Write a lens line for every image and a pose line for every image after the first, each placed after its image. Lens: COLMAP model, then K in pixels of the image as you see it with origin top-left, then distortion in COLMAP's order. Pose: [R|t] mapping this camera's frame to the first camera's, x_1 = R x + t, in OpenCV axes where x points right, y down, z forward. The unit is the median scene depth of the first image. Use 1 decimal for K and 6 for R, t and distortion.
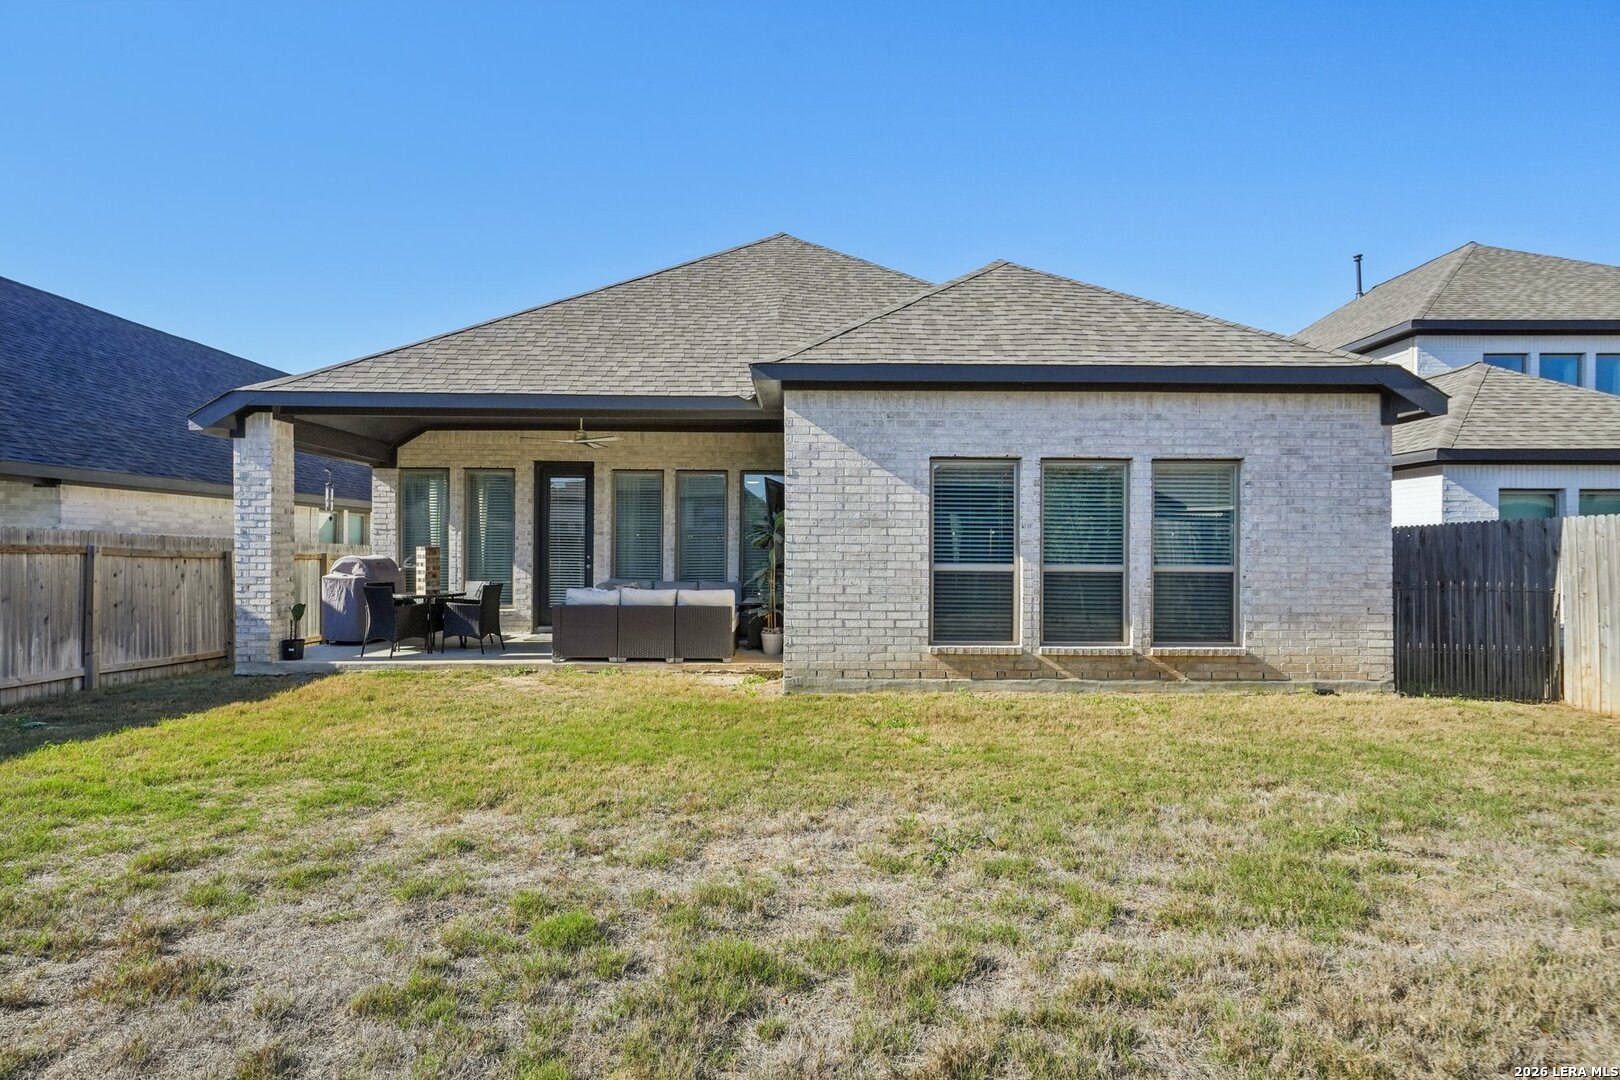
lens RADIAL K [[835.3, 0, 812.3], [0, 835.3, 553.6], [0, 0, 1]] dist [0.004594, 0.000475]
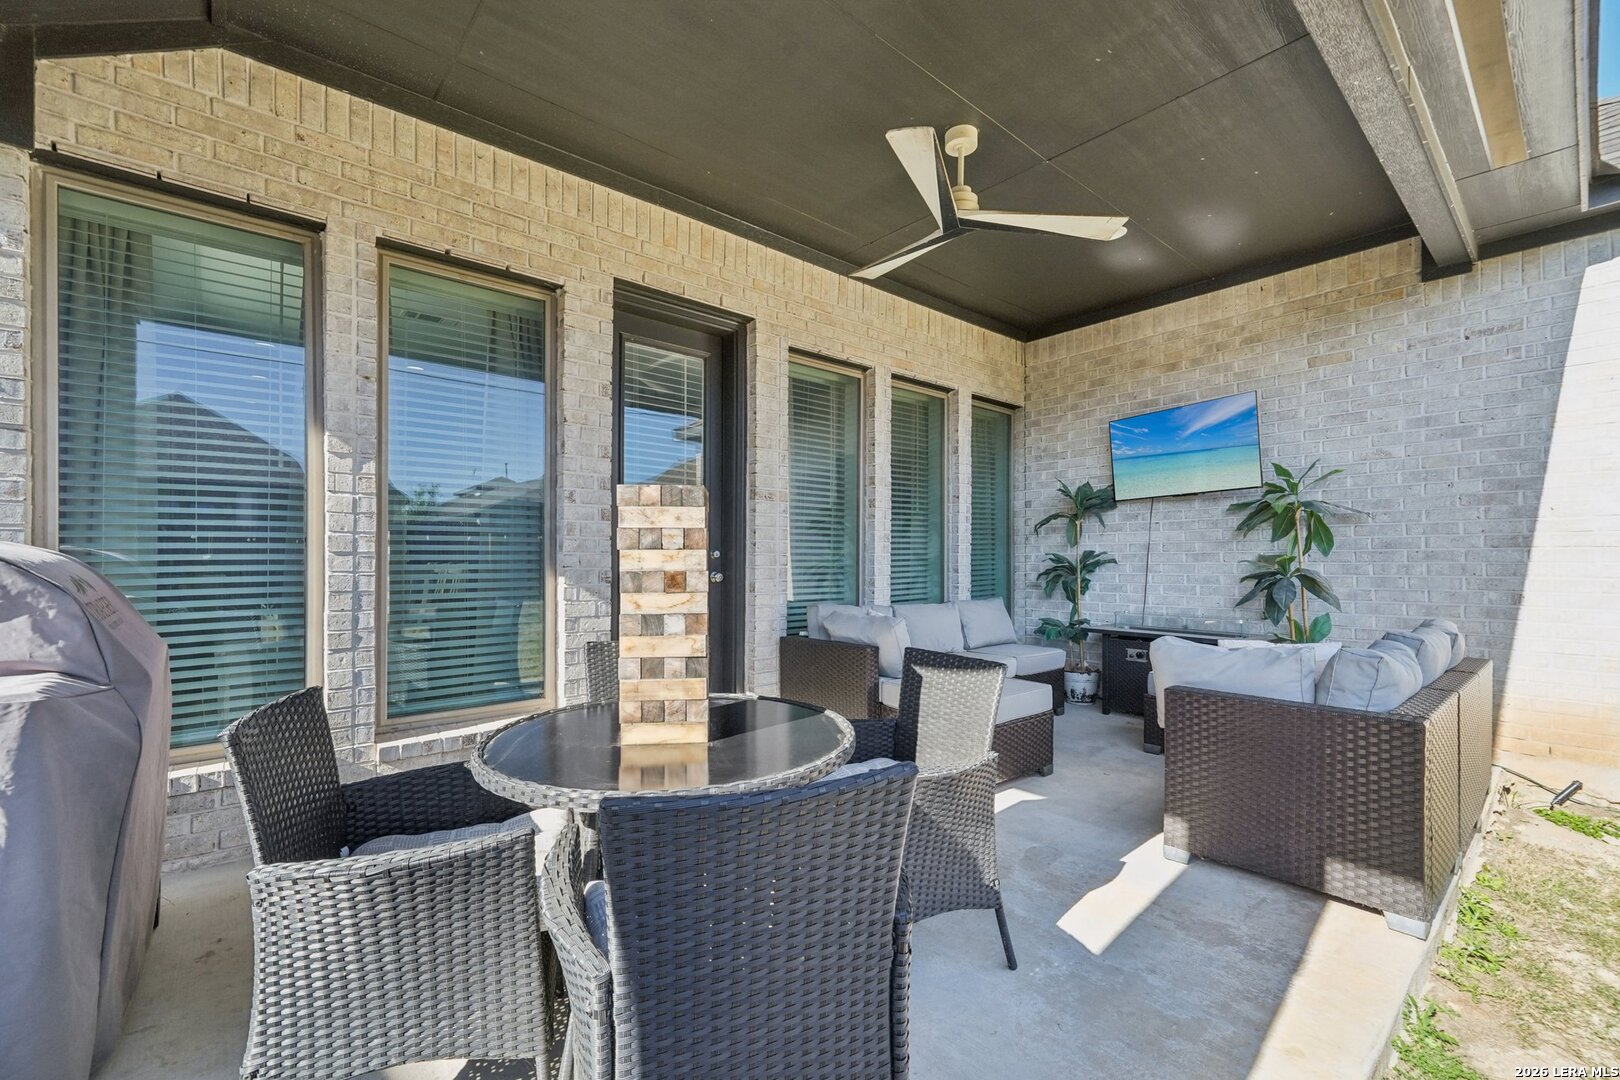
lens RADIAL K [[683.7, 0, 807.3], [0, 683.7, 556.6], [0, 0, 1]] dist [0.002673, 0.000916]
pose [[0.772877, -0.004142, 0.634543, -0.700057], [0.008269, 0.999960, -0.003543, 0.010805], [-0.634503, 0.007985, 0.772880, 1.126225]]
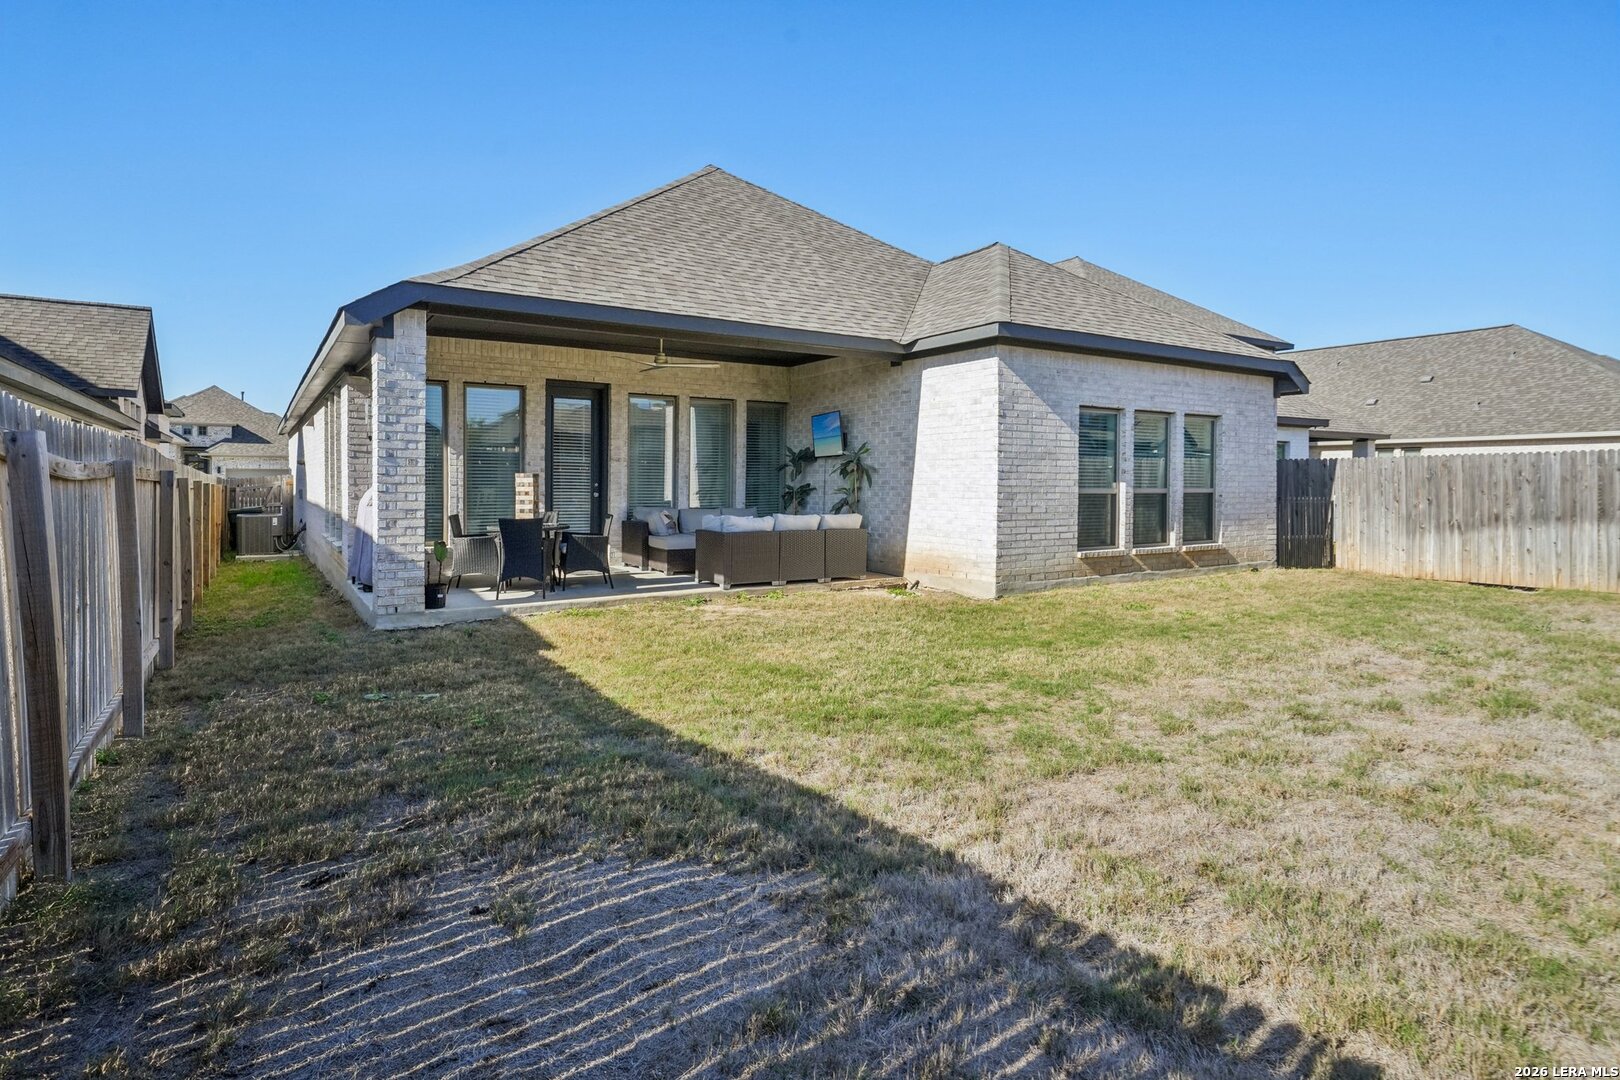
lens RADIAL K [[848.9, 0, 810.0], [0, 848.9, 493.0], [0, 0, 1]] dist [0.002092, 0.000179]
pose [[0.853269, -0.008829, 0.521396, -0.882405], [0.001536, 0.999895, 0.014418, 0.000129], [-0.521468, -0.011501, 0.853193, 0.095961]]
